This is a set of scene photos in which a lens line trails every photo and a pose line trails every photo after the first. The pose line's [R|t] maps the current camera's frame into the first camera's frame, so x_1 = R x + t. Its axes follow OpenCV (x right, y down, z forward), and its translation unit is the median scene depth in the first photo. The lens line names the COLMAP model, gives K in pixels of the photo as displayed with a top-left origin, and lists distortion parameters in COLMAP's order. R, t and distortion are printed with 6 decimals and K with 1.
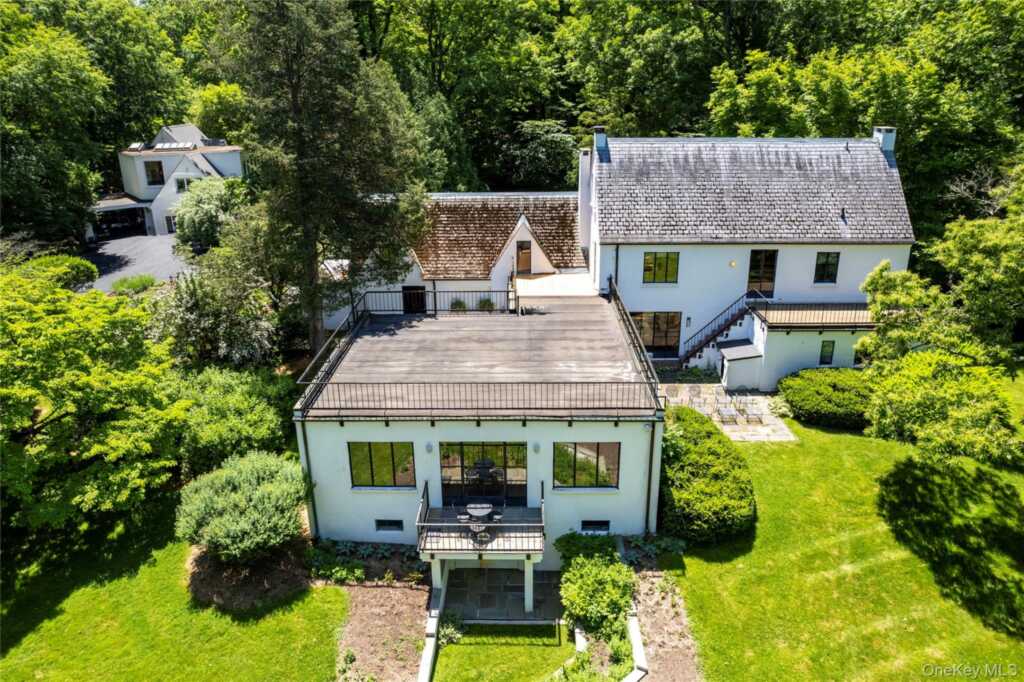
lens RADIAL K [[765.2, 0, 527.6], [0, 765.2, 374.2], [0, 0, 1]] dist [-0.092248, 0.098306]
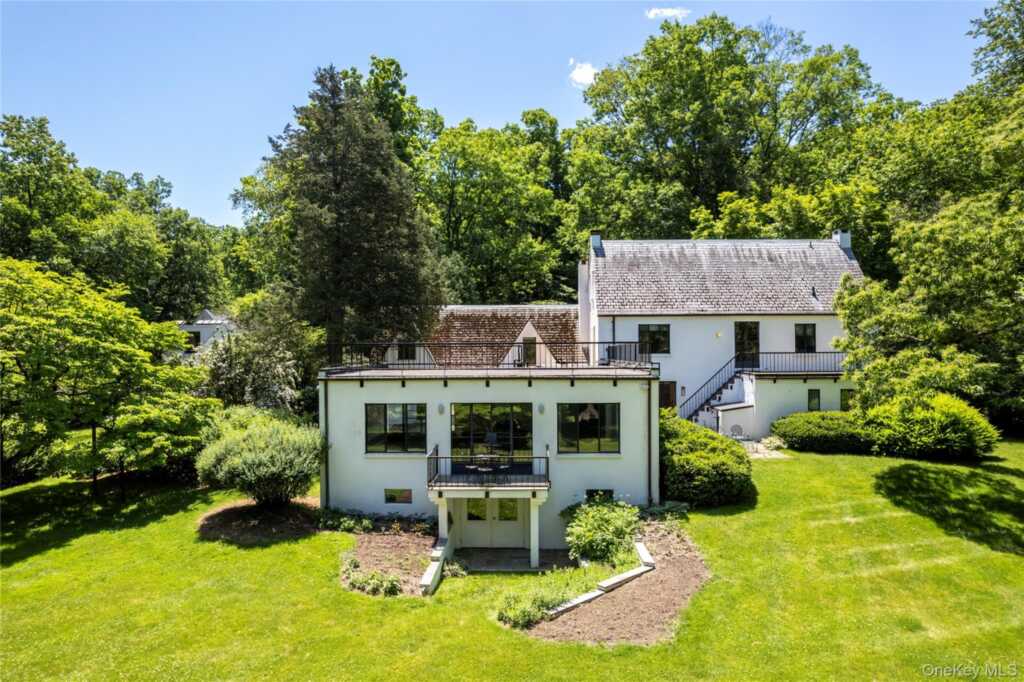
lens RADIAL K [[765.2, 0, 527.6], [0, 765.2, 374.2], [0, 0, 1]] dist [-0.092248, 0.098306]
pose [[0.999974, -0.001545, -0.007053, -0.000090], [-0.001101, 0.932775, -0.360457, 0.324985], [0.007135, 0.360455, 0.932749, -0.011664]]
